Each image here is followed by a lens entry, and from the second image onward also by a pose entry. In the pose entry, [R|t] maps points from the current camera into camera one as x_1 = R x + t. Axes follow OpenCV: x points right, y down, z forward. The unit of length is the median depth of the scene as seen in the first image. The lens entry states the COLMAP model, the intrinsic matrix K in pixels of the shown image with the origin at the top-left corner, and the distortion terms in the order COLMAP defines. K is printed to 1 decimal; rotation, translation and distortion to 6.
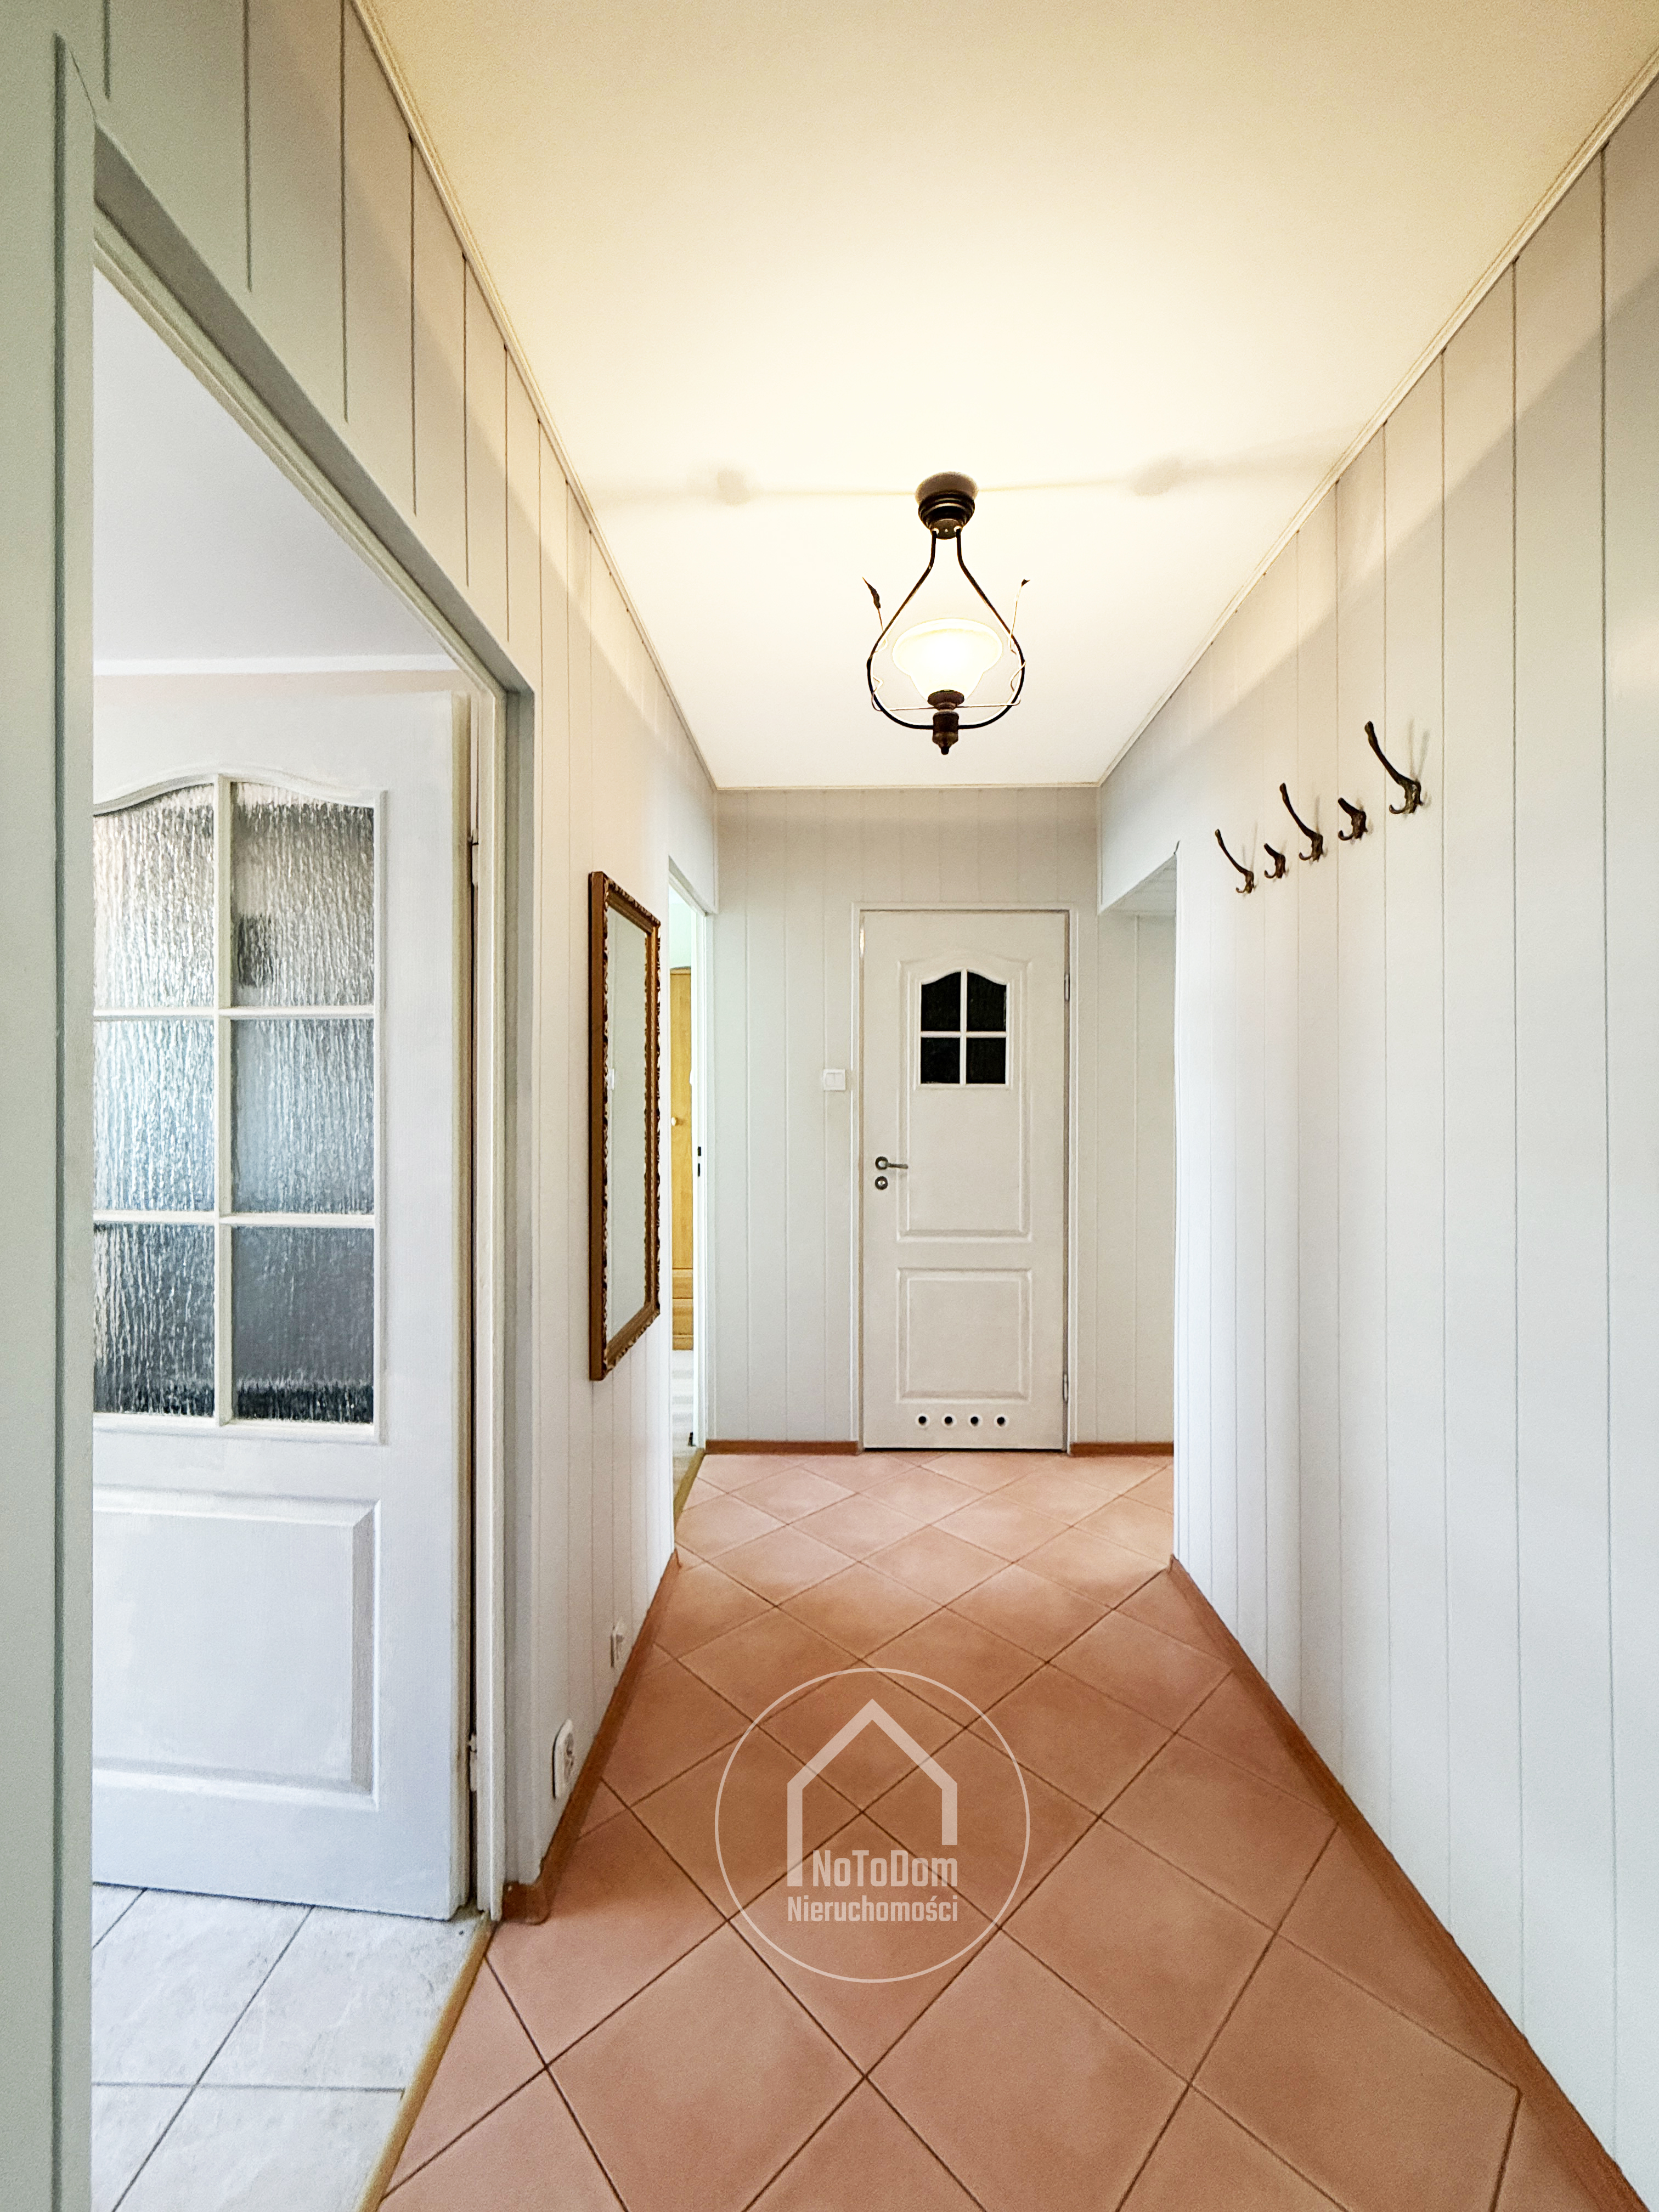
lens RADIAL K [[879.7, 0, 830.7], [0, 879.7, 1100.5], [0, 0, 1]] dist [-0.001647, -0.000142]
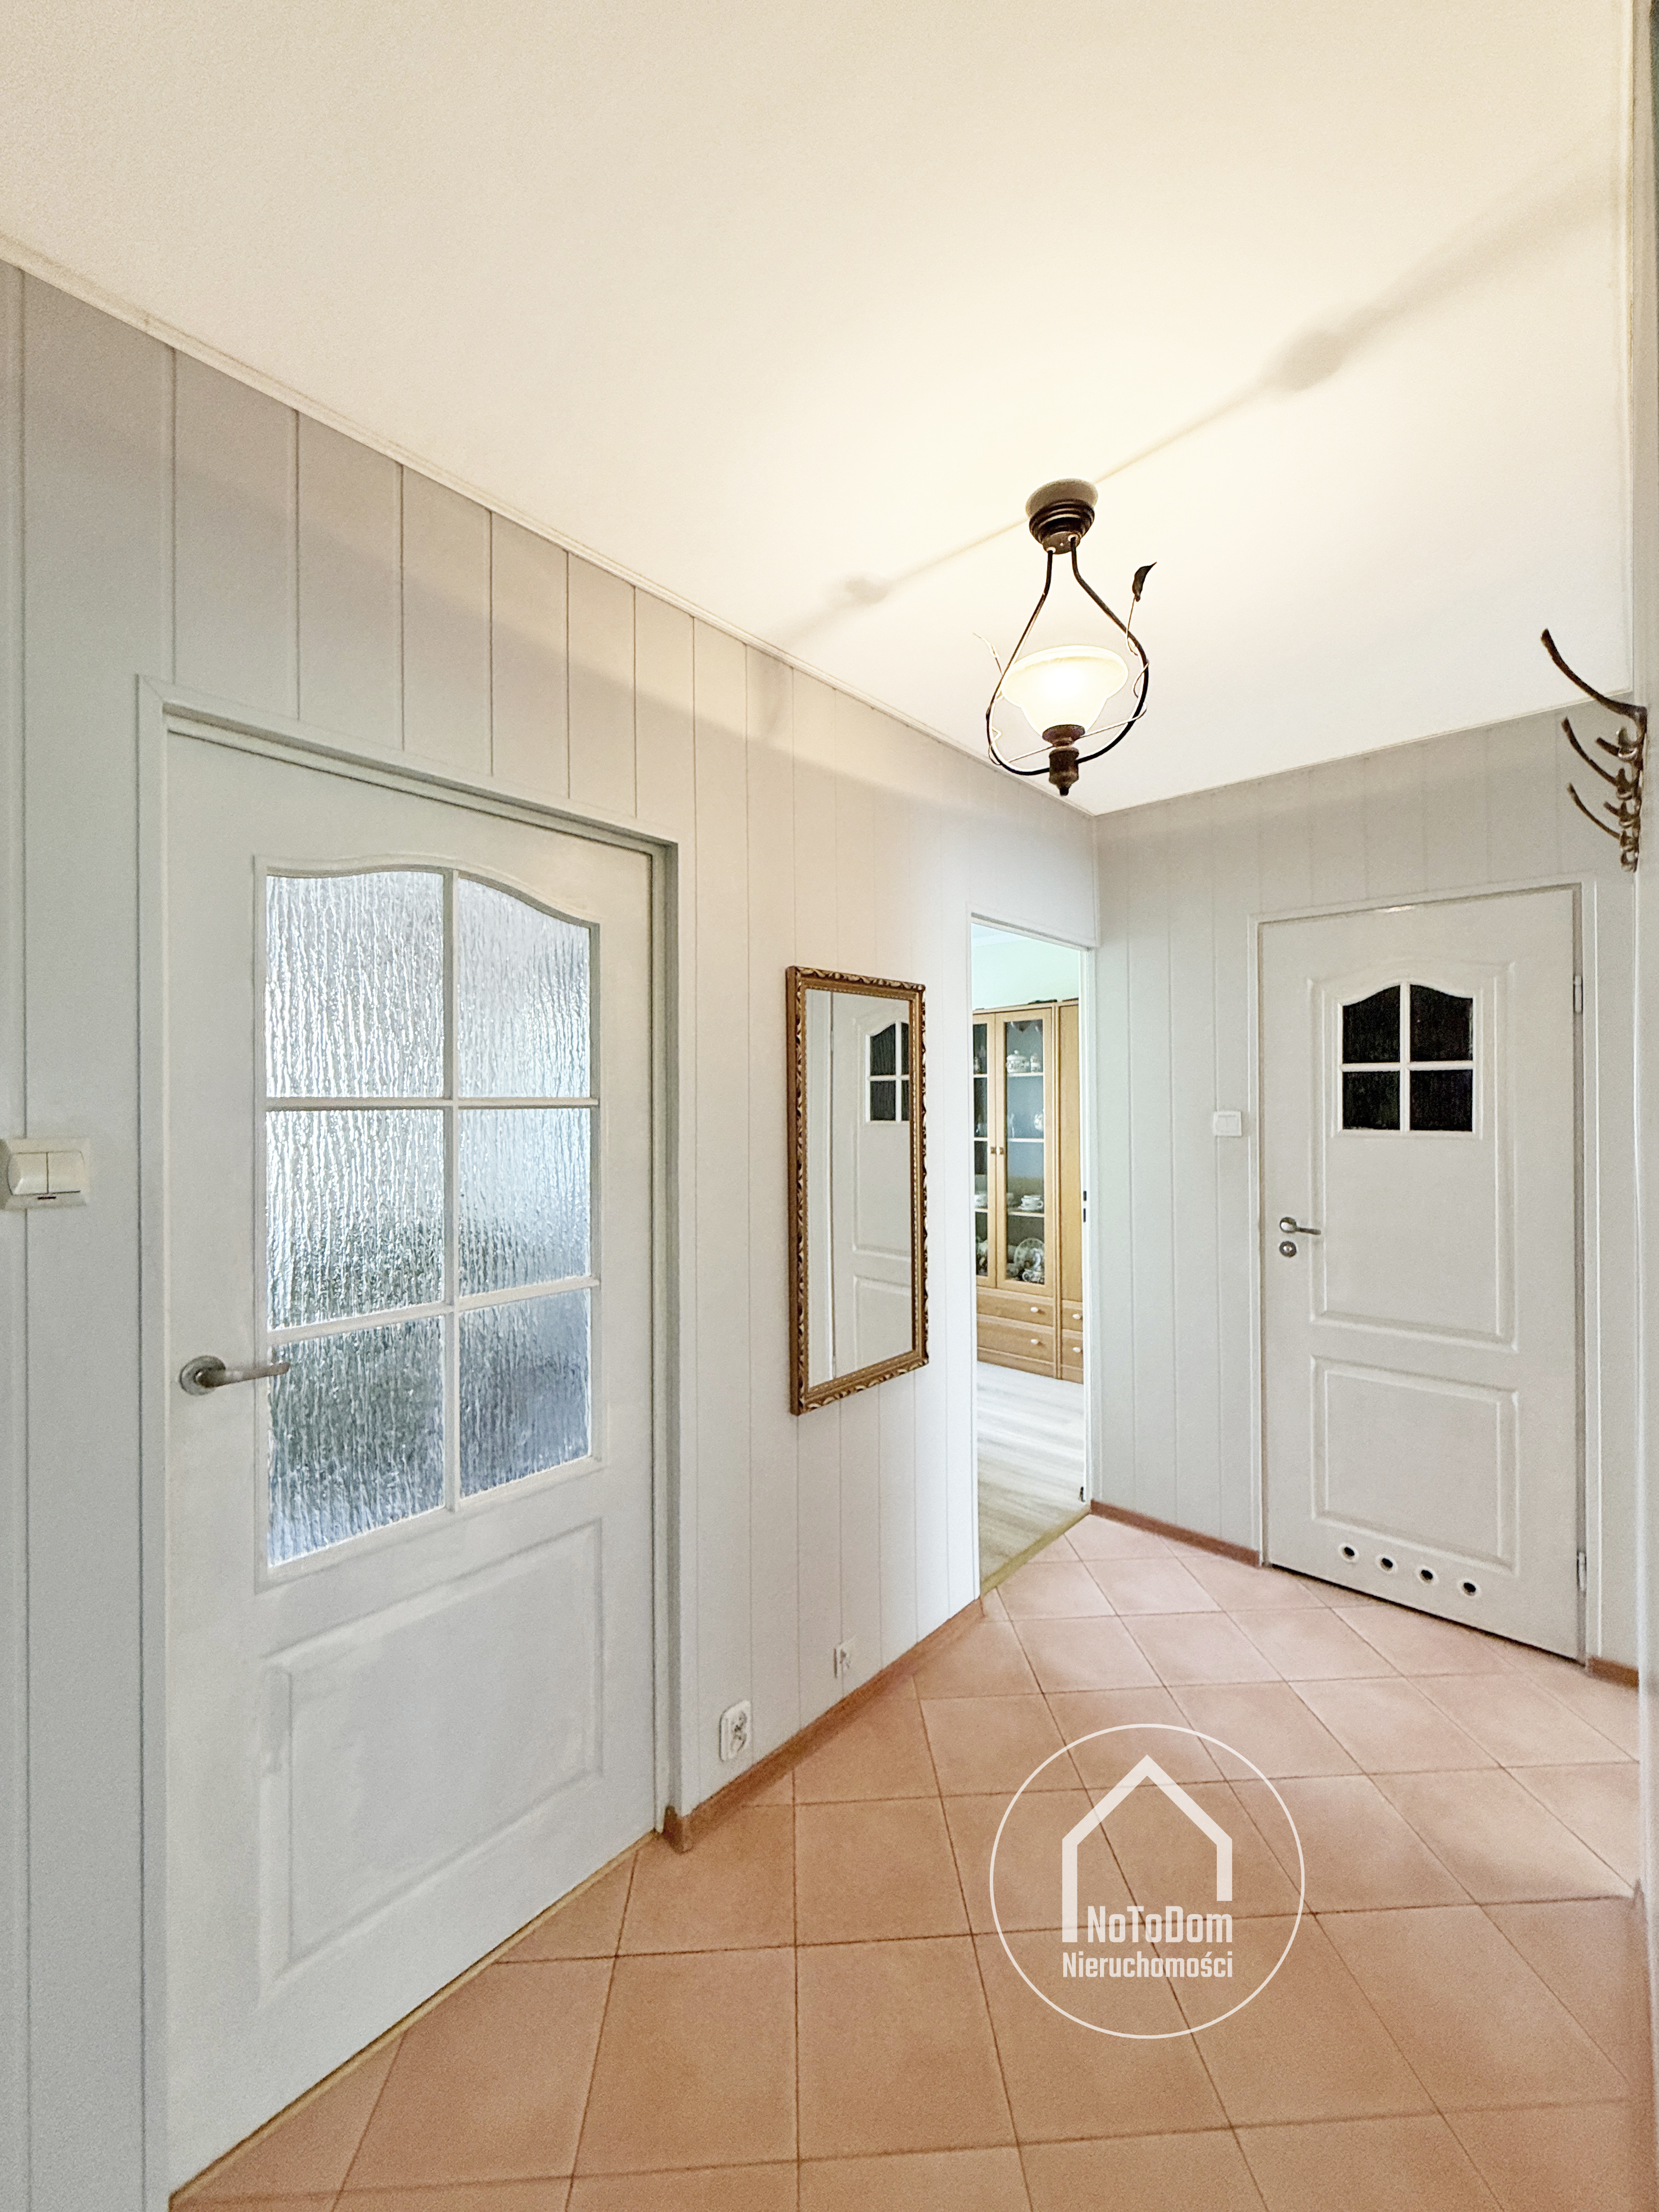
lens RADIAL K [[879.7, 0, 830.7], [0, 879.7, 1100.5], [0, 0, 1]] dist [-0.001647, -0.000142]
pose [[0.759859, -0.006124, -0.650059, 0.270056], [0.002618, 0.999976, -0.006360, -0.041992], [0.650082, 0.003131, 0.759857, 0.089946]]
